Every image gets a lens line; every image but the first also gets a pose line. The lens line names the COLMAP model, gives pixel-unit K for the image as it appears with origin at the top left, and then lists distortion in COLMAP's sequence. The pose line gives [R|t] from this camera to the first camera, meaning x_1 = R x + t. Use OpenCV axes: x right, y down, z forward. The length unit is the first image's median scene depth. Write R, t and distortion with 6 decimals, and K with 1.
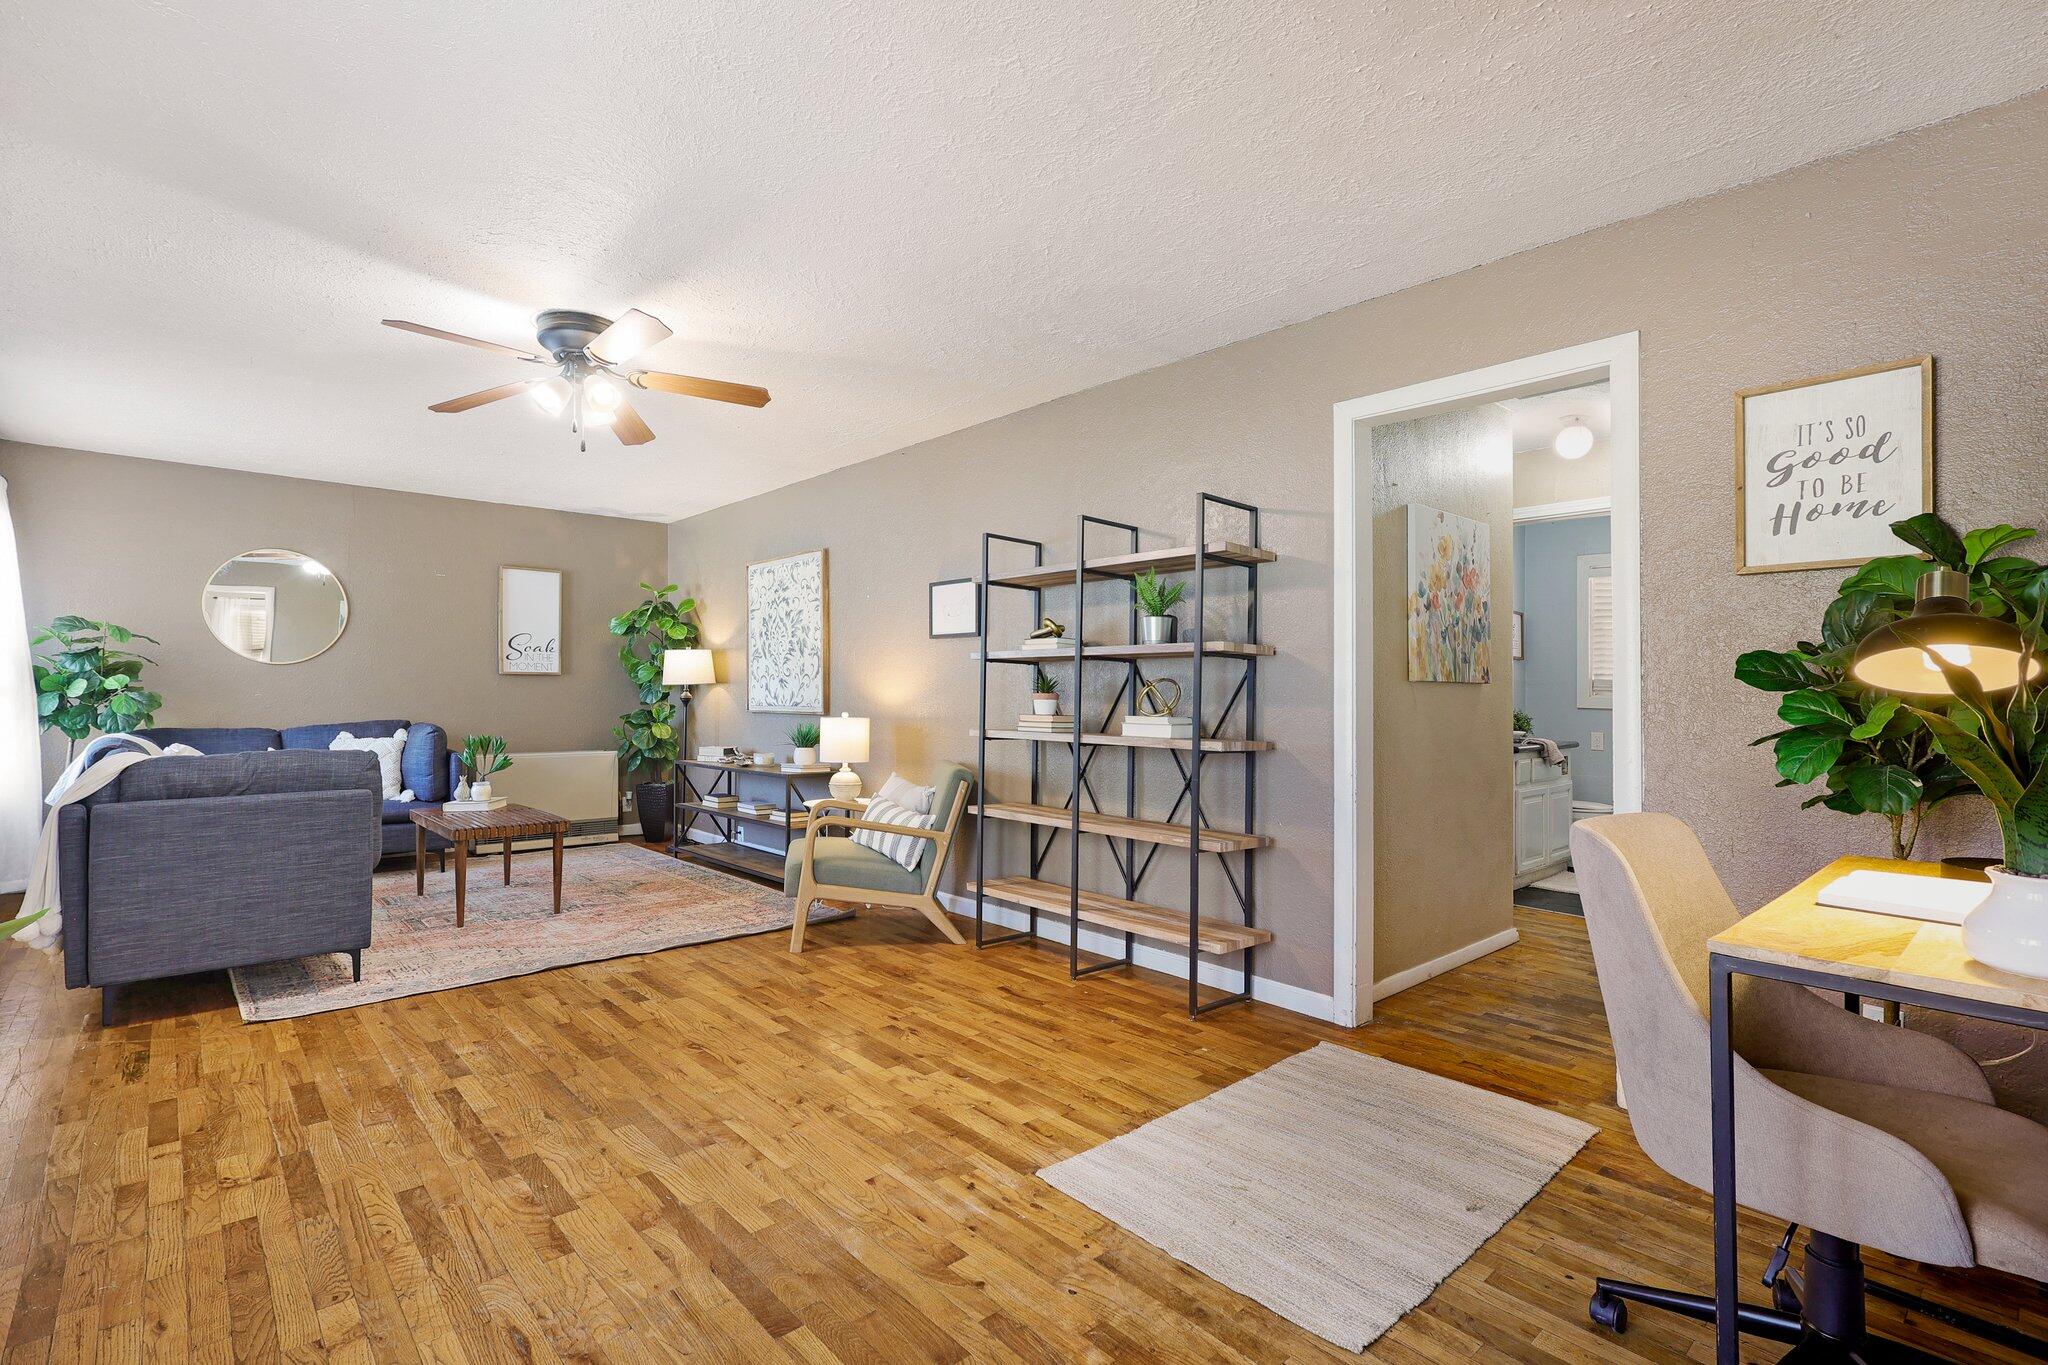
lens RADIAL K [[941.6, 0, 1010.5], [0, 941.6, 693.2], [0, 0, 1]] dist [-0.002789, 0.002029]
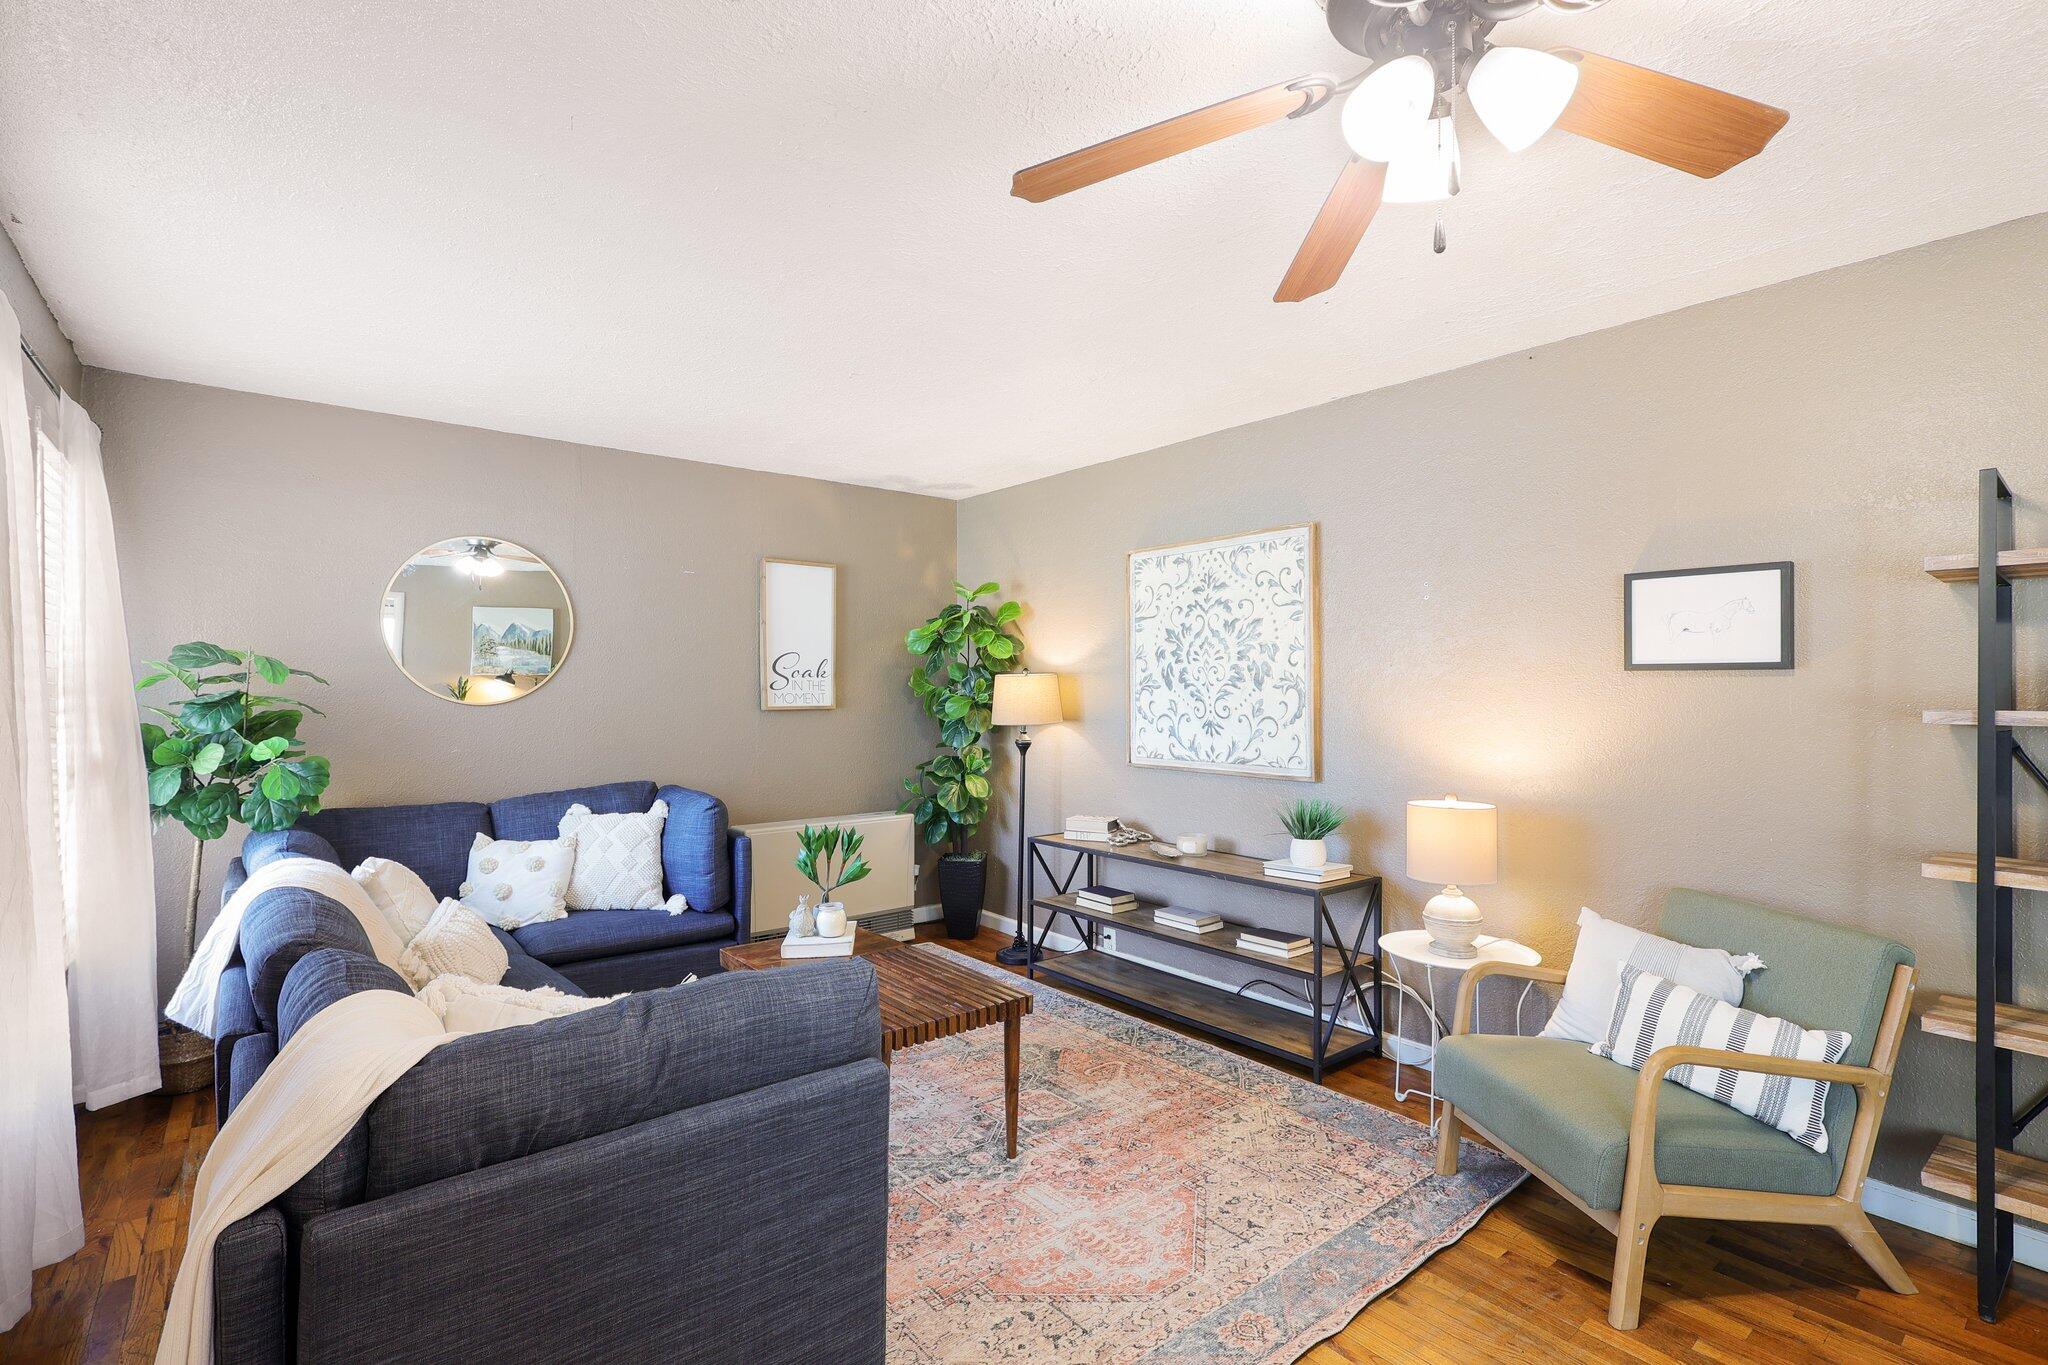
lens RADIAL K [[941.6, 0, 1022.9], [0, 941.6, 687.4], [0, 0, 1]] dist [-0.002789, 0.002029]
pose [[0.998700, -0.005612, -0.050668, -0.415718], [0.005578, 0.999984, -0.000830, -0.048304], [0.050672, 0.000546, 0.998715, 0.399384]]
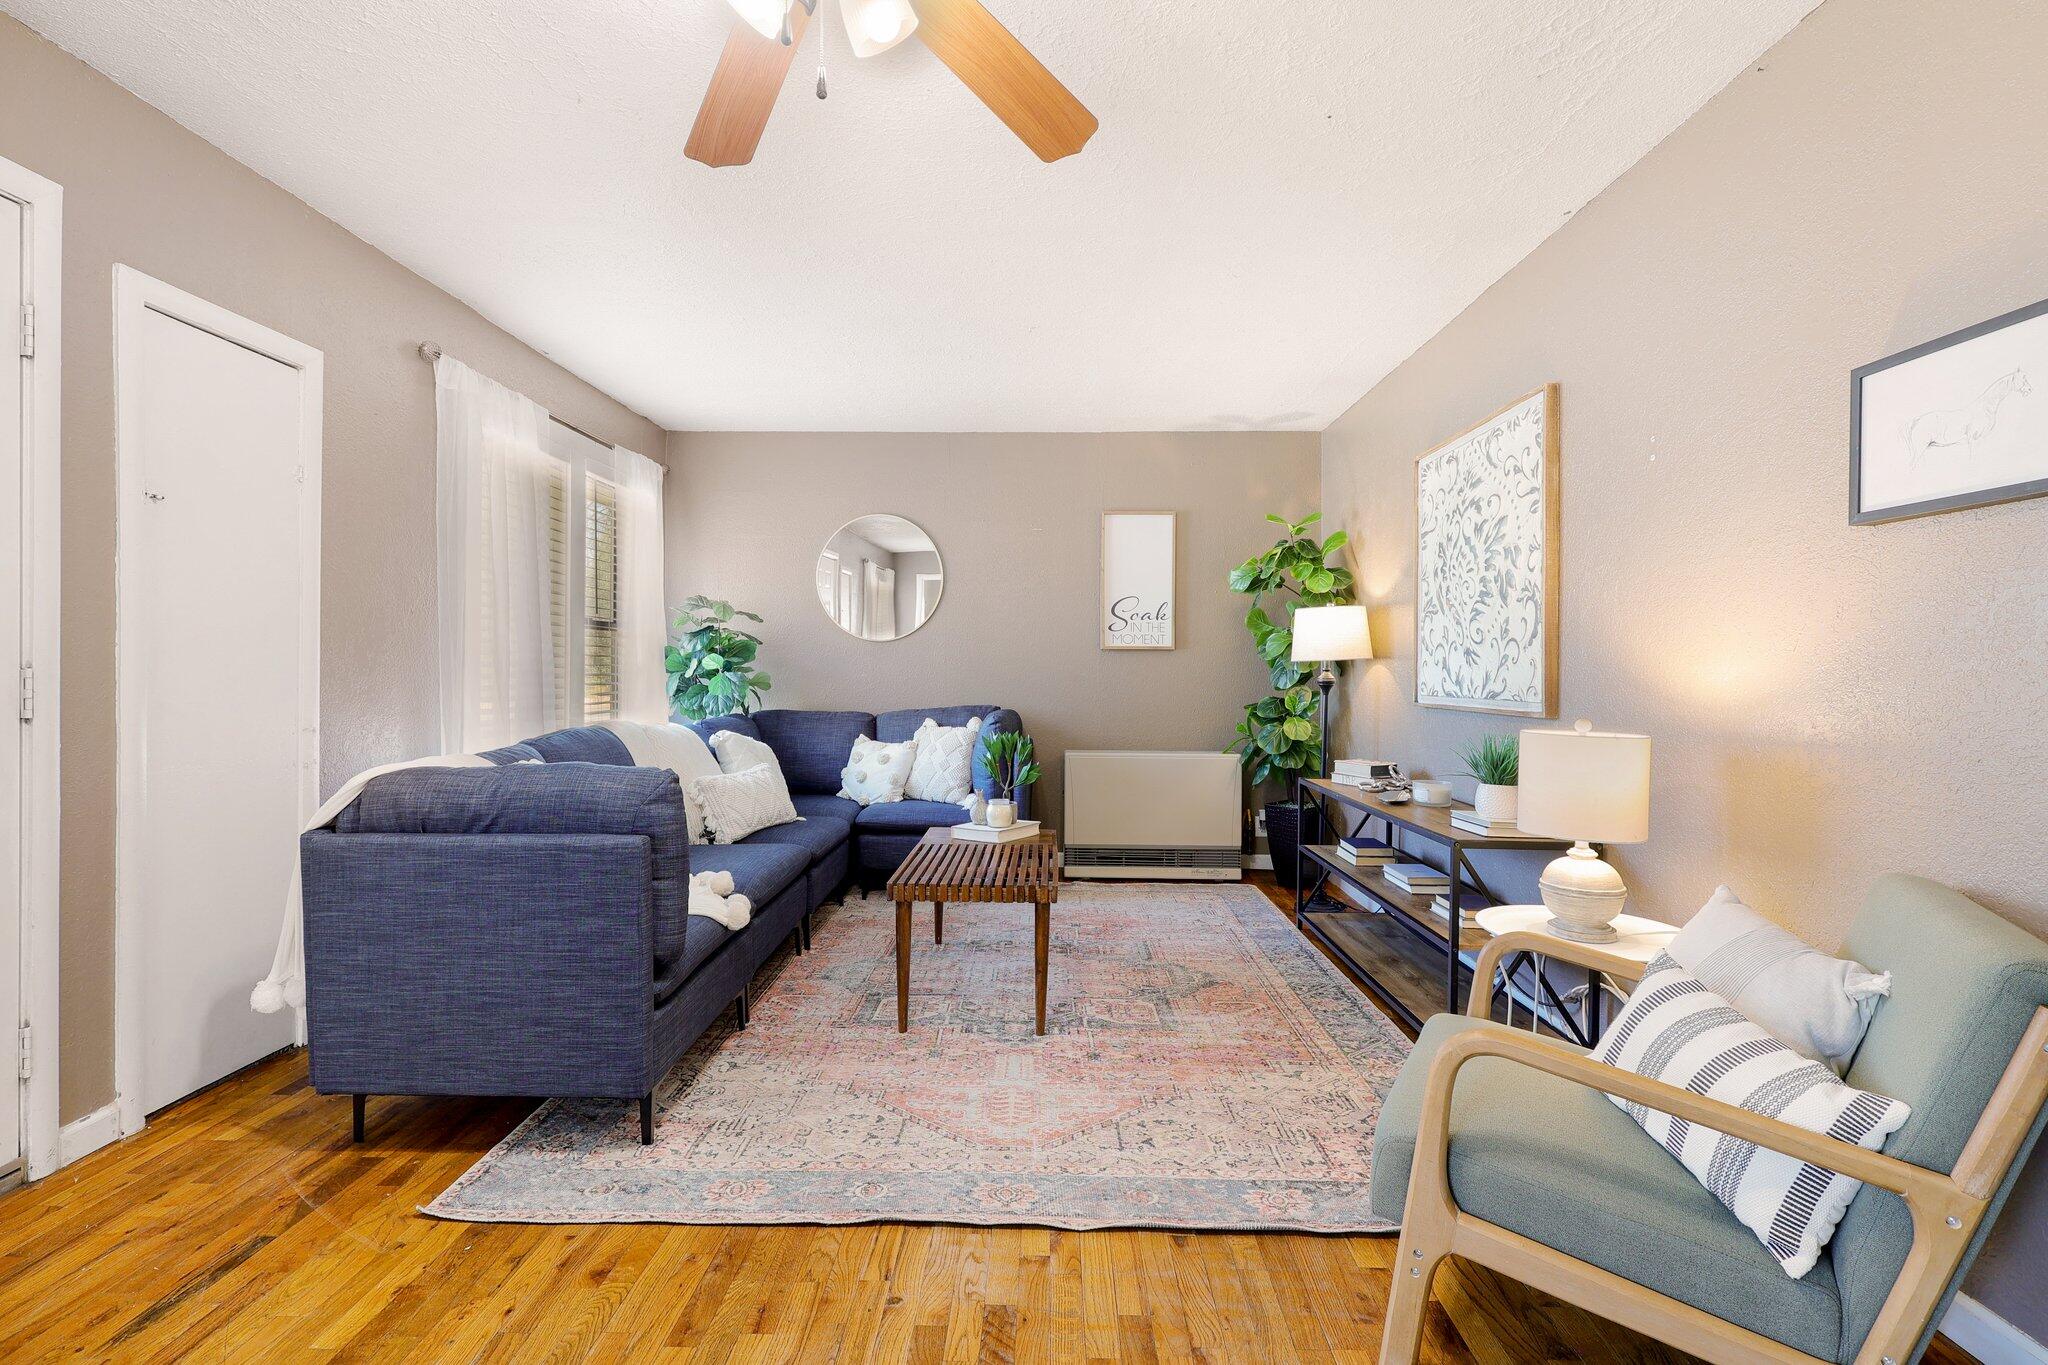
lens RADIAL K [[941.6, 0, 1025.5], [0, 941.6, 684.2], [0, 0, 1]] dist [-0.002789, 0.002029]
pose [[0.730048, 0.009465, -0.683330, -0.067887], [-0.001085, 0.999919, 0.012690, -0.001513], [0.683395, -0.008523, 0.729999, 0.512198]]
